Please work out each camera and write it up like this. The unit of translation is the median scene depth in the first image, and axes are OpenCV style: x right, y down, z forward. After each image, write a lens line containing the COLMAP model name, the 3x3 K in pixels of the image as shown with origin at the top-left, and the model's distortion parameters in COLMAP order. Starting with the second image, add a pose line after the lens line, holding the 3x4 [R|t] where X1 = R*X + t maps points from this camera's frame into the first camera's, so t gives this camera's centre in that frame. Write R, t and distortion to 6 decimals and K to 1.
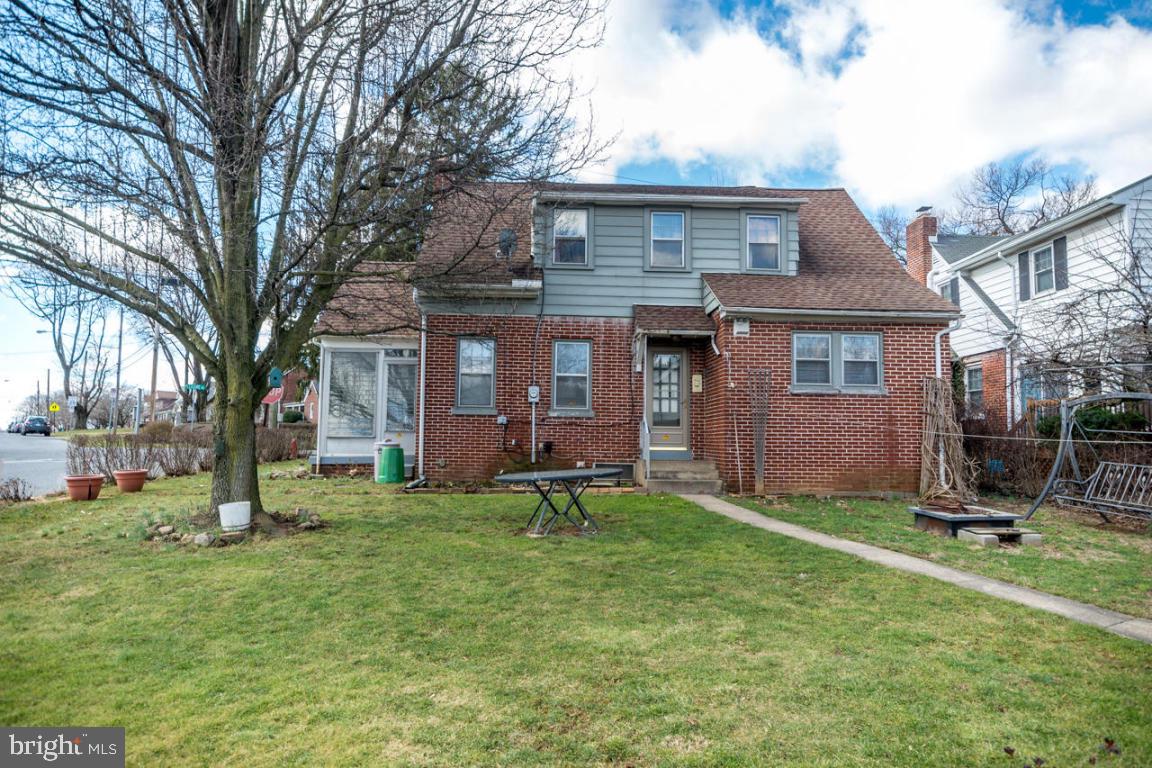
lens RADIAL K [[674.2, 0, 577.4], [0, 674.2, 379.9], [0, 0, 1]] dist [-0.000719, 0.000317]
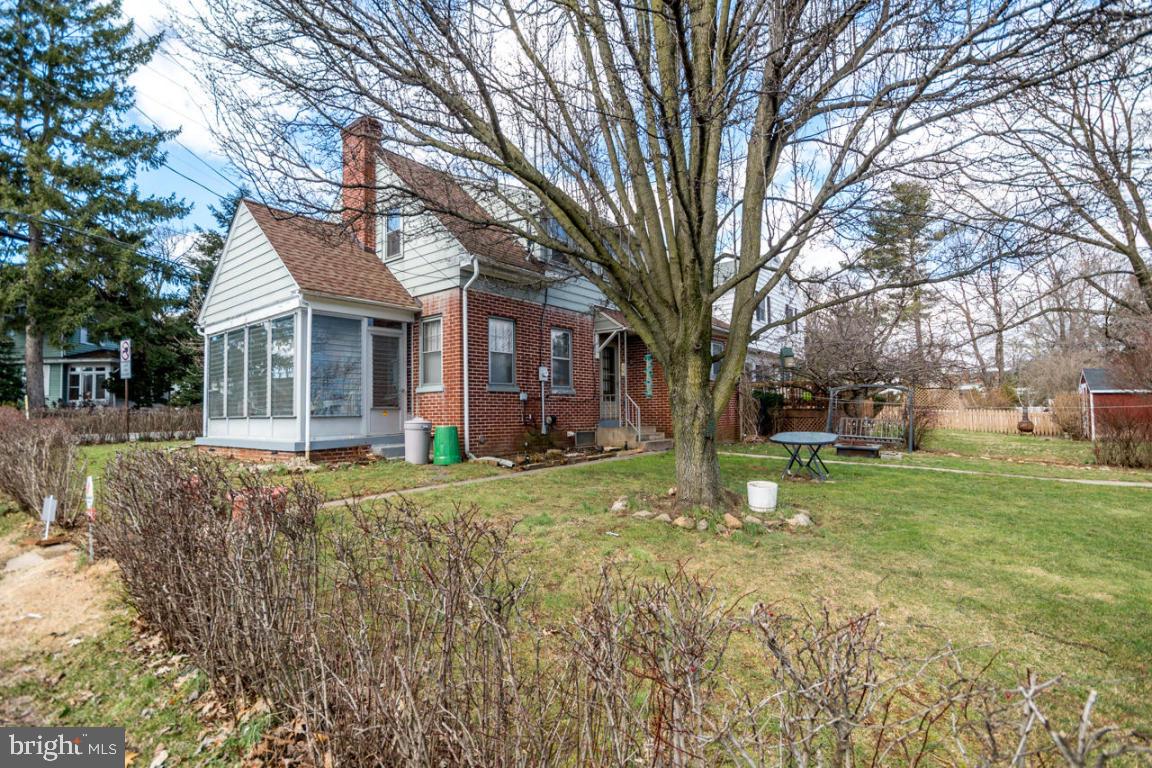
lens RADIAL K [[546.4, 0, 575.9], [0, 546.4, 389.6], [0, 0, 1]] dist [-0.000350, -0.000140]
pose [[0.684383, 0.012407, 0.729017, -0.697159], [-0.041166, 0.998918, 0.021646, 0.025346], [-0.727959, -0.044825, 0.684153, 0.337276]]
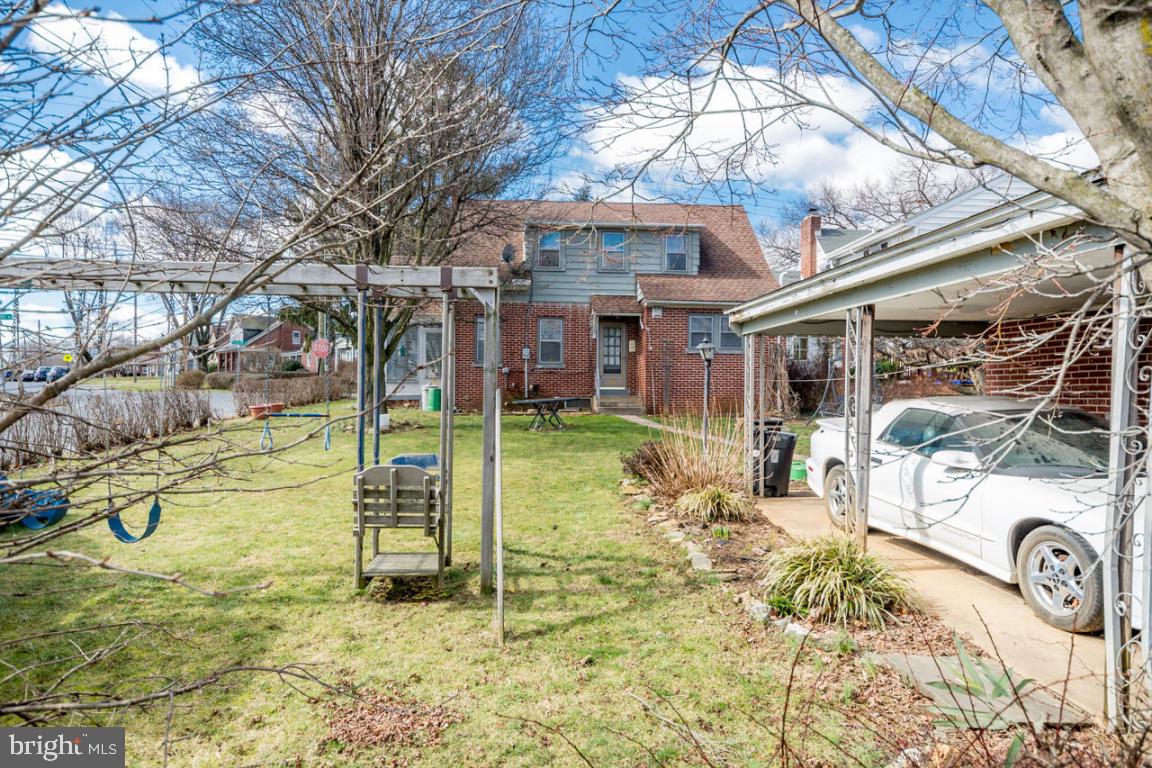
lens RADIAL K [[732.7, 0, 578.4], [0, 732.7, 381.2], [0, 0, 1]] dist [-0.001368, -0.000022]
pose [[0.999224, -0.005827, 0.038955, -0.011176], [0.002637, 0.996674, 0.081445, -0.051680], [-0.039300, -0.081279, 0.995916, -0.674176]]
